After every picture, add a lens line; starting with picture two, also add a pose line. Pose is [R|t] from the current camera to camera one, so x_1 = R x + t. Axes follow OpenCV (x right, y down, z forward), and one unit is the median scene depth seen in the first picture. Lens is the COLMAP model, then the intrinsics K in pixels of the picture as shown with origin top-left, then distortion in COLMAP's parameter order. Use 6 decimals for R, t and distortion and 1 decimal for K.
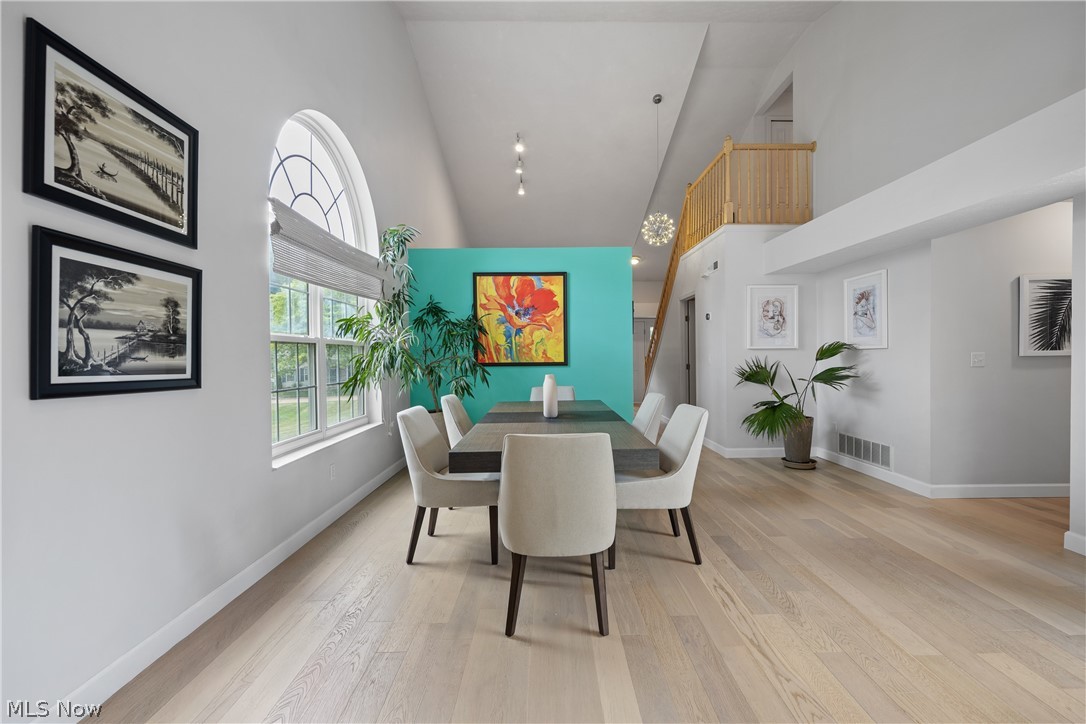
lens RADIAL K [[473.0, 0, 559.4], [0, 473.0, 361.9], [0, 0, 1]] dist [0.000533, -0.000510]
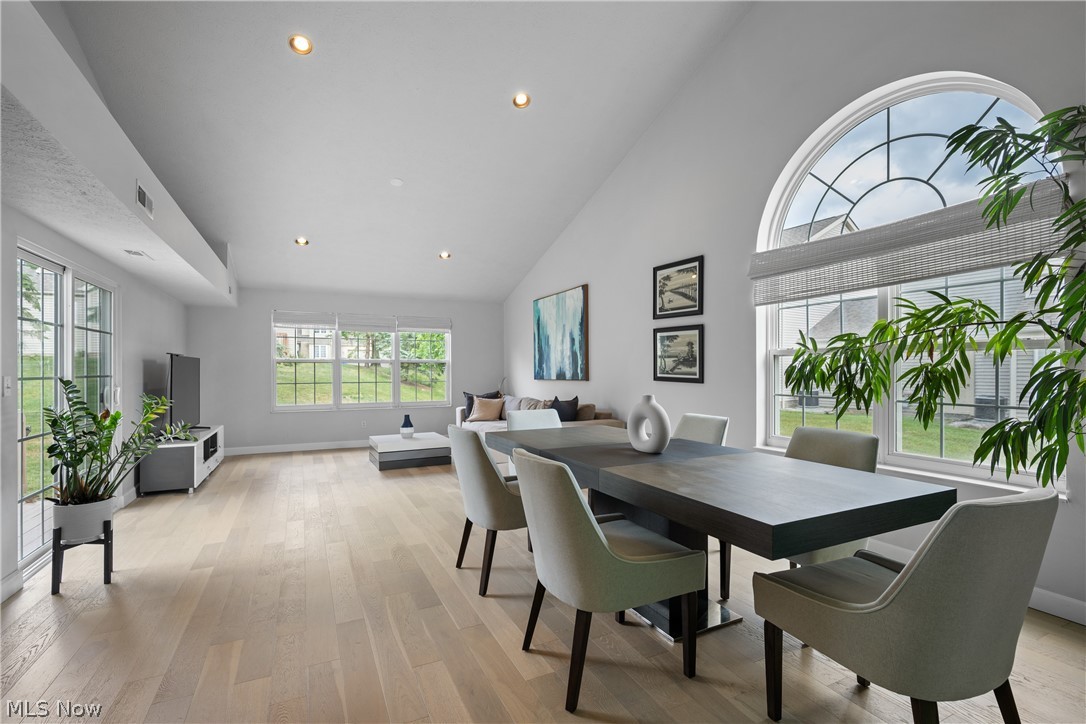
lens RADIAL K [[480.4, 0, 538.3], [0, 480.4, 373.3], [0, 0, 1]] dist [0.001052, 0.000234]
pose [[-0.910171, 0.016970, -0.413885, 0.733023], [0.007417, 0.999668, 0.024678, -0.043872], [0.414166, 0.019391, -0.909995, 2.626174]]
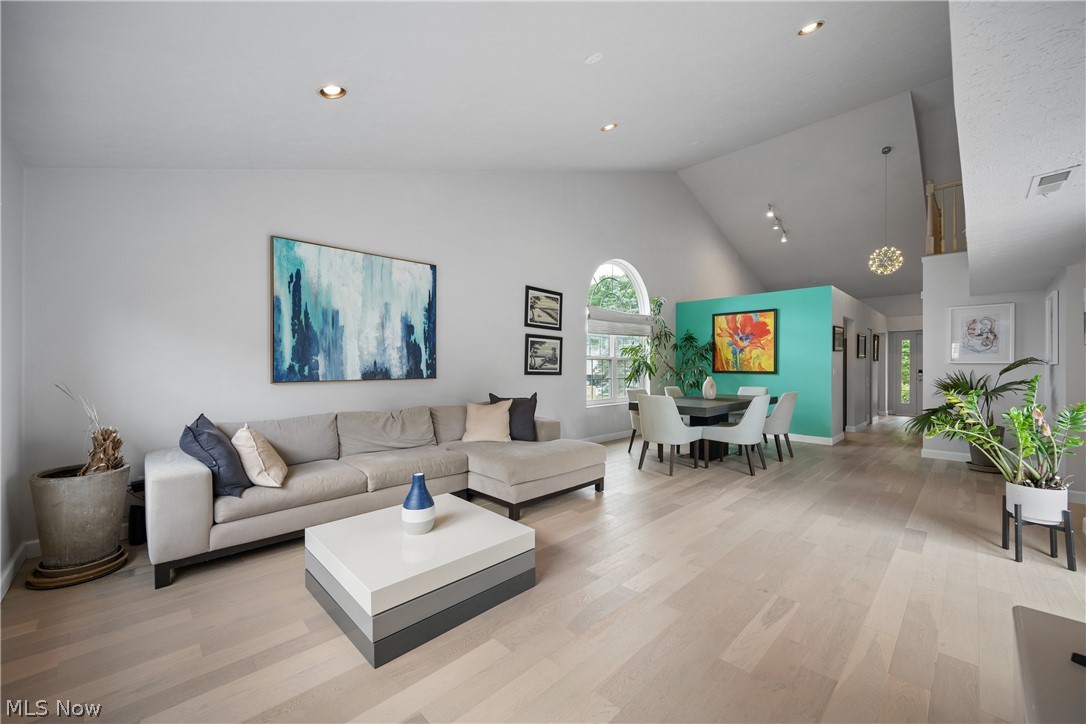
lens RADIAL K [[434.7, 0, 542.3], [0, 434.7, 365.0], [0, 0, 1]] dist [0.001152, -0.000071]
pose [[0.682468, 0.012082, -0.730816, 1.284227], [-0.021388, 0.999765, -0.003445, 0.001303], [0.730603, 0.017982, 0.682566, -1.080651]]
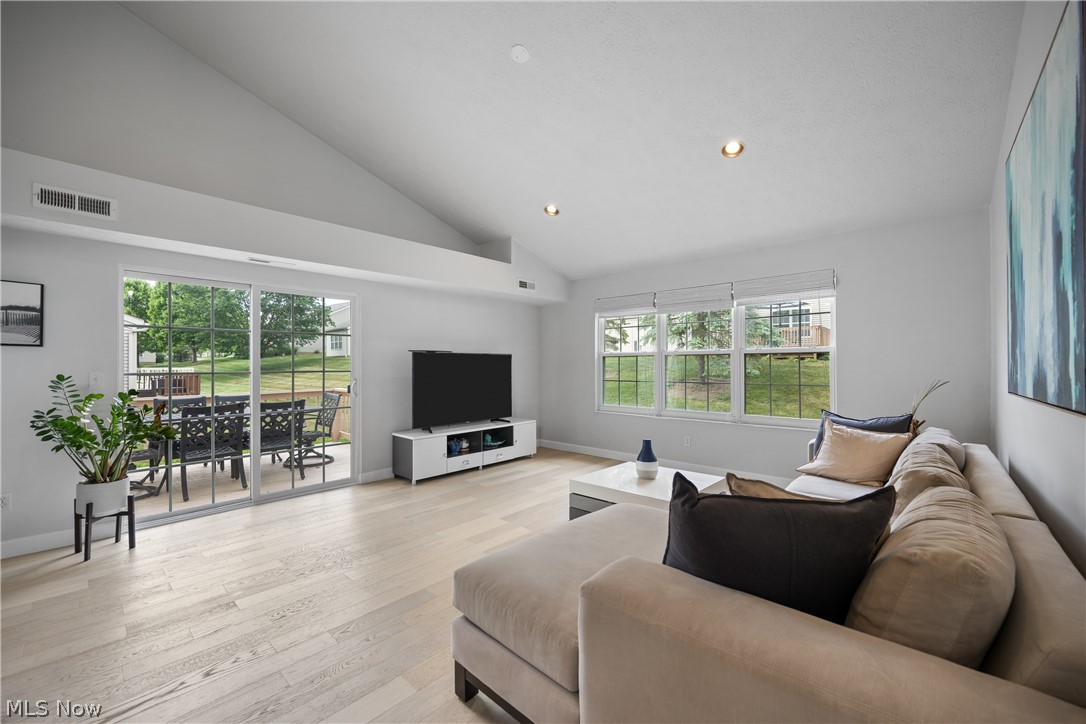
lens RADIAL K [[426.5, 0, 543.0], [0, 426.5, 362.0], [0, 0, 1]] dist [-0.000214, -0.000068]
pose [[-0.721177, 0.020077, 0.692460, -0.629416], [0.022859, 0.999725, -0.005179, -0.008808], [-0.692374, 0.012094, -0.721438, 0.937276]]
